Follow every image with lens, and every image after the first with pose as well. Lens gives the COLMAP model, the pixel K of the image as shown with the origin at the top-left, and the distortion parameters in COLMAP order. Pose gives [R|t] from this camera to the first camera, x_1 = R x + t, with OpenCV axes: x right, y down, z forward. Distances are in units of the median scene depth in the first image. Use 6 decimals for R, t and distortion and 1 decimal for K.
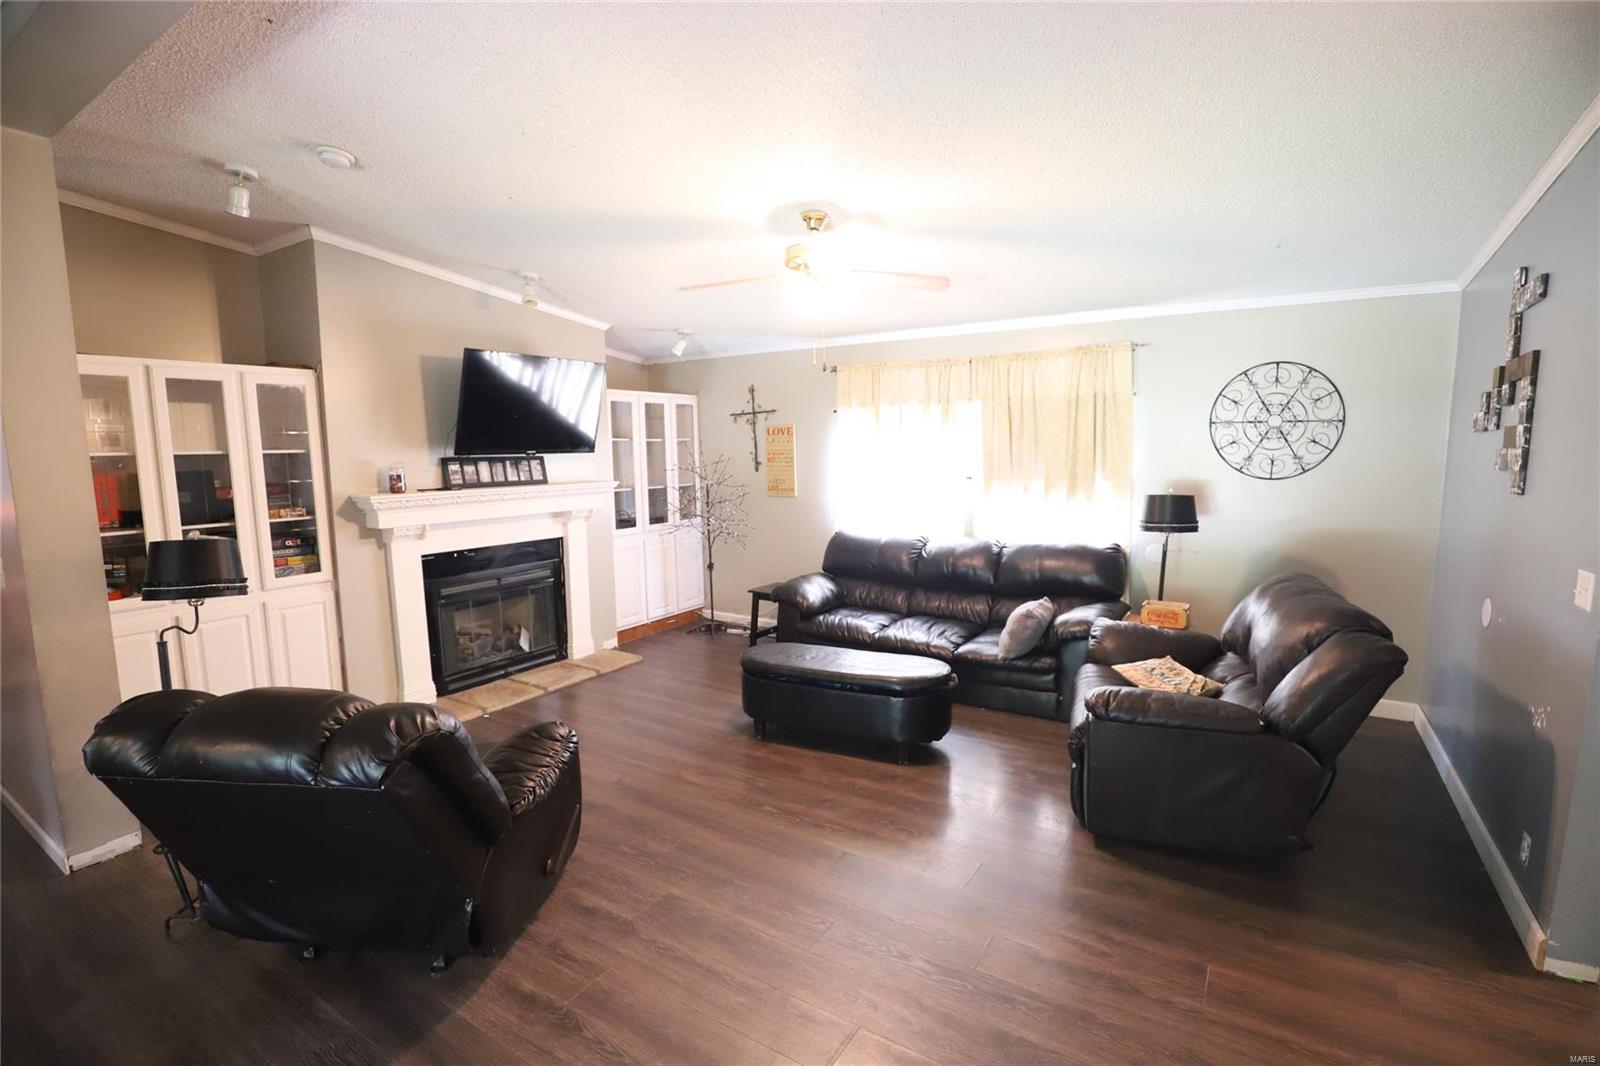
lens RADIAL K [[728.7, 0, 802.0], [0, 728.7, 535.0], [0, 0, 1]] dist [-0.039113, 0.007895]
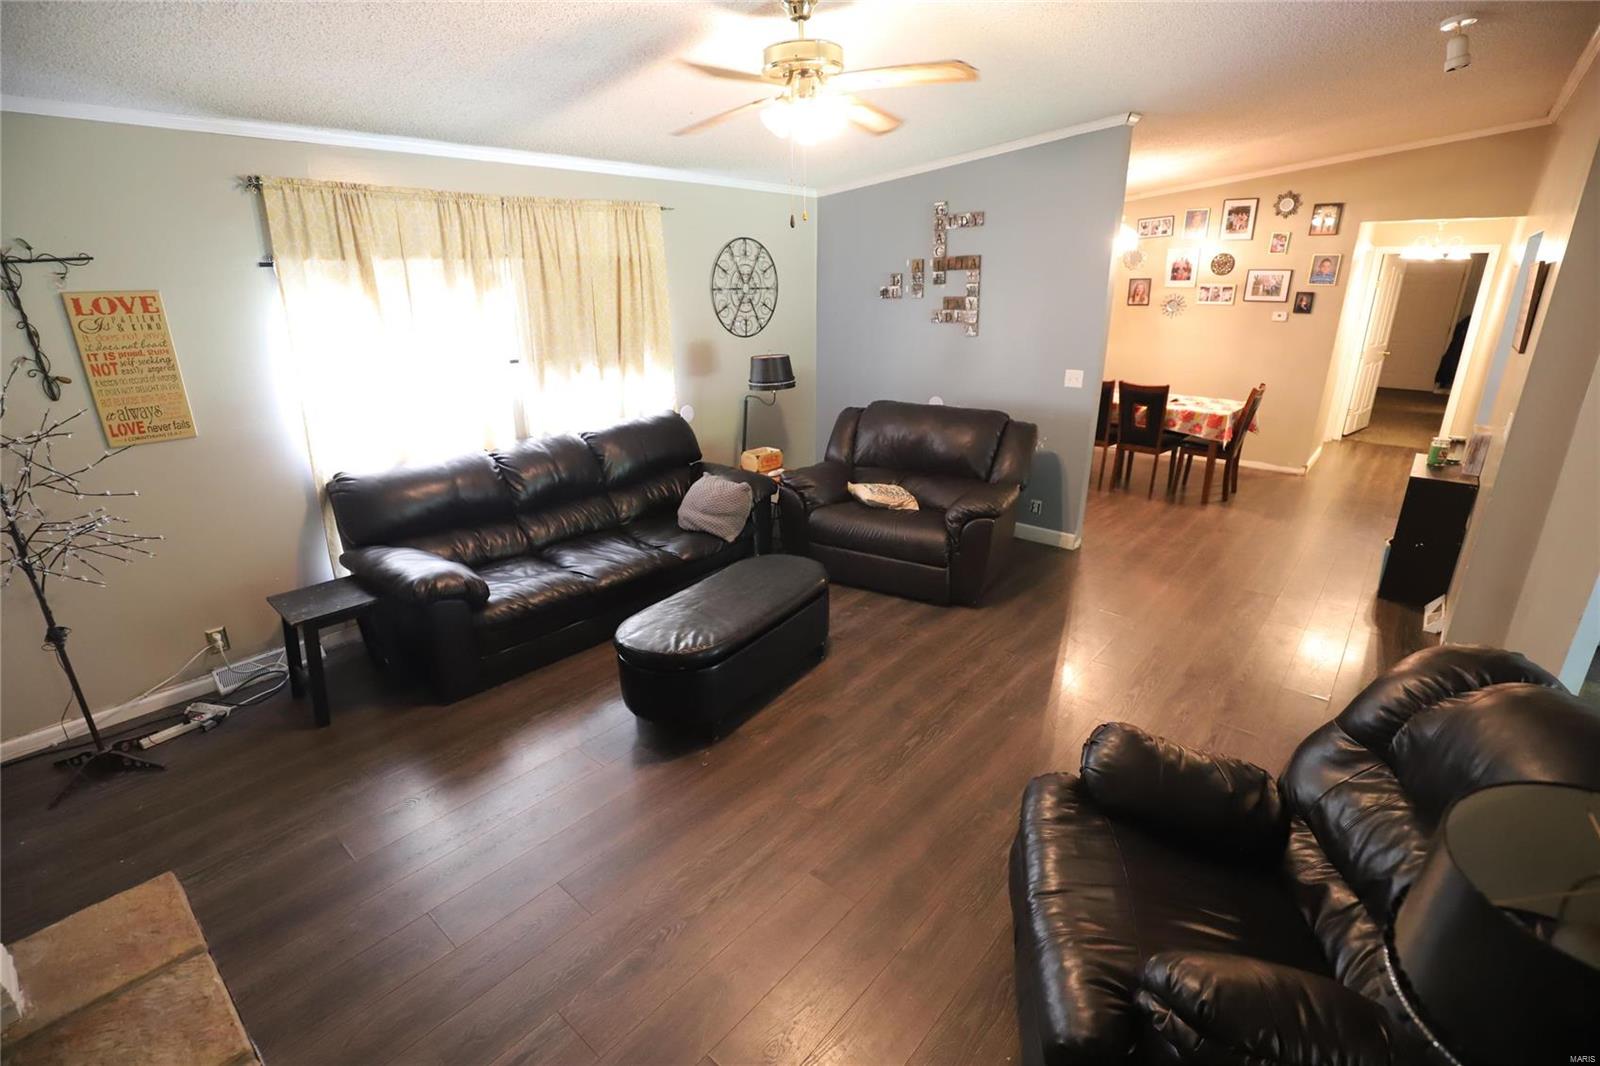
lens RADIAL K [[733.2, 0, 791.3], [0, 733.2, 538.2], [0, 0, 1]] dist [-0.034216, 0.007509]
pose [[0.150255, -0.319616, 0.935558, -0.574211], [0.126578, 0.944732, 0.302421, -0.110122], [-0.980511, 0.072980, 0.182407, 0.651783]]
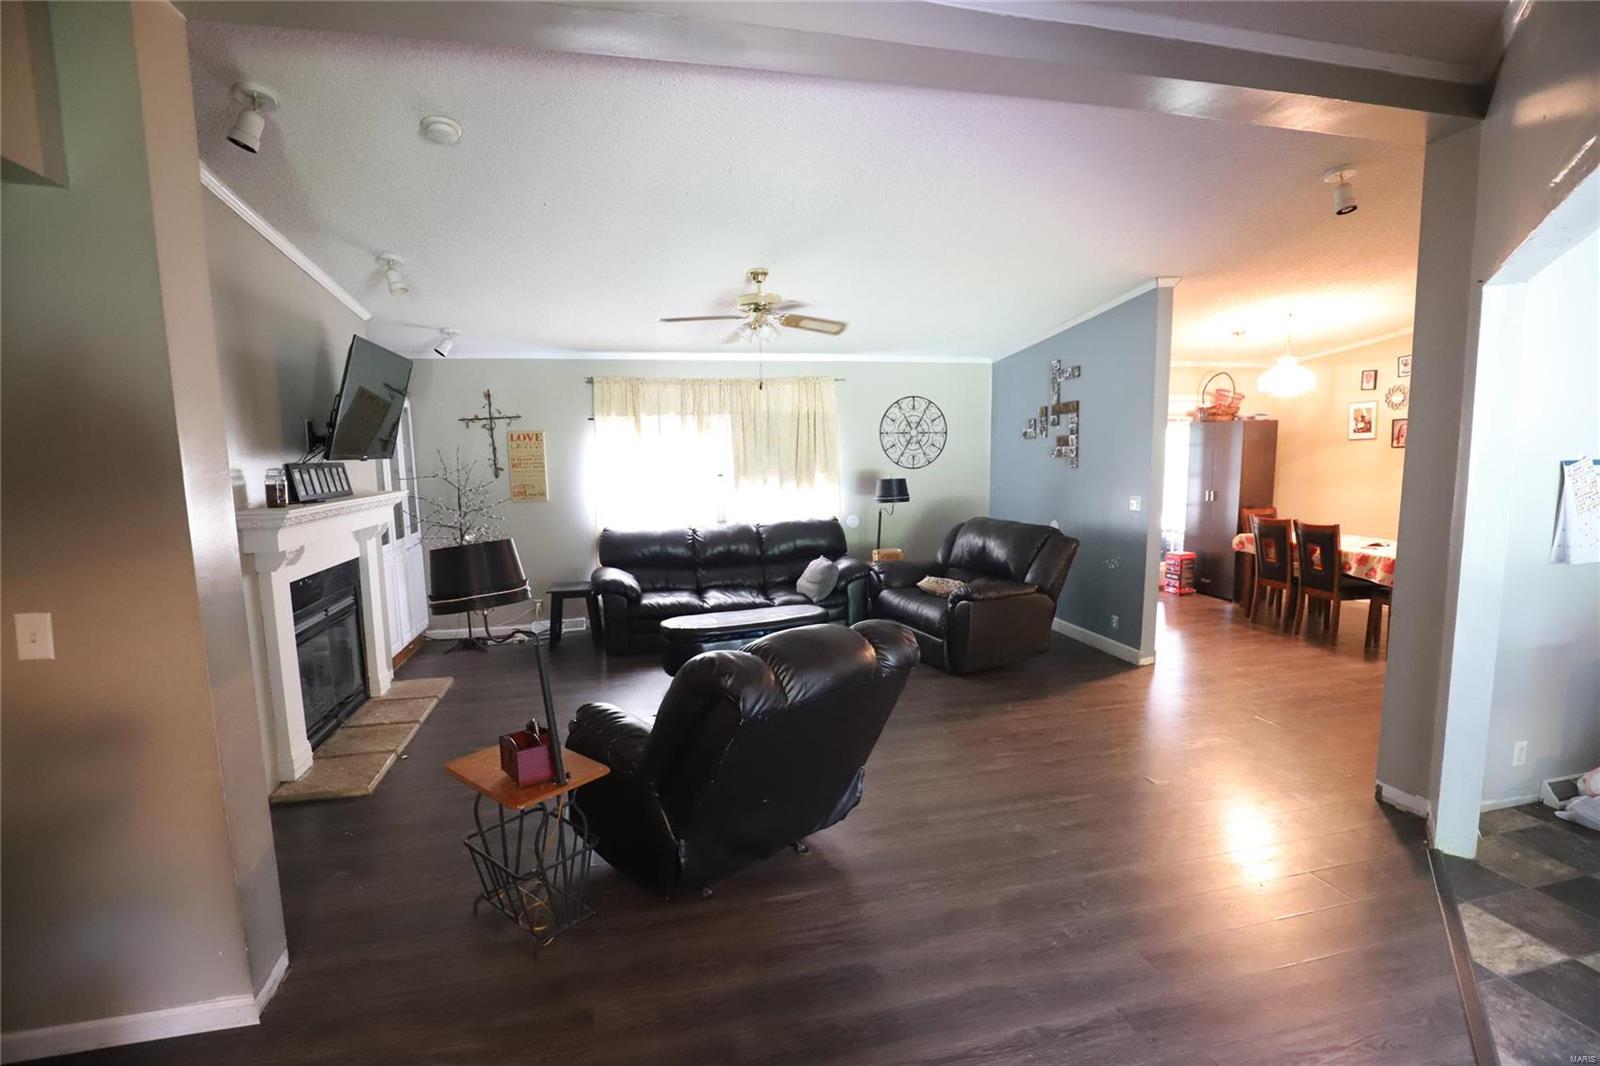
lens RADIAL K [[733.2, 0, 791.3], [0, 733.2, 538.2], [0, 0, 1]] dist [-0.034216, 0.007509]
pose [[0.701559, -0.086407, 0.707353, -0.654546], [0.094963, 0.995104, 0.027373, 0.007020], [-0.706255, 0.047969, 0.706330, 0.032225]]
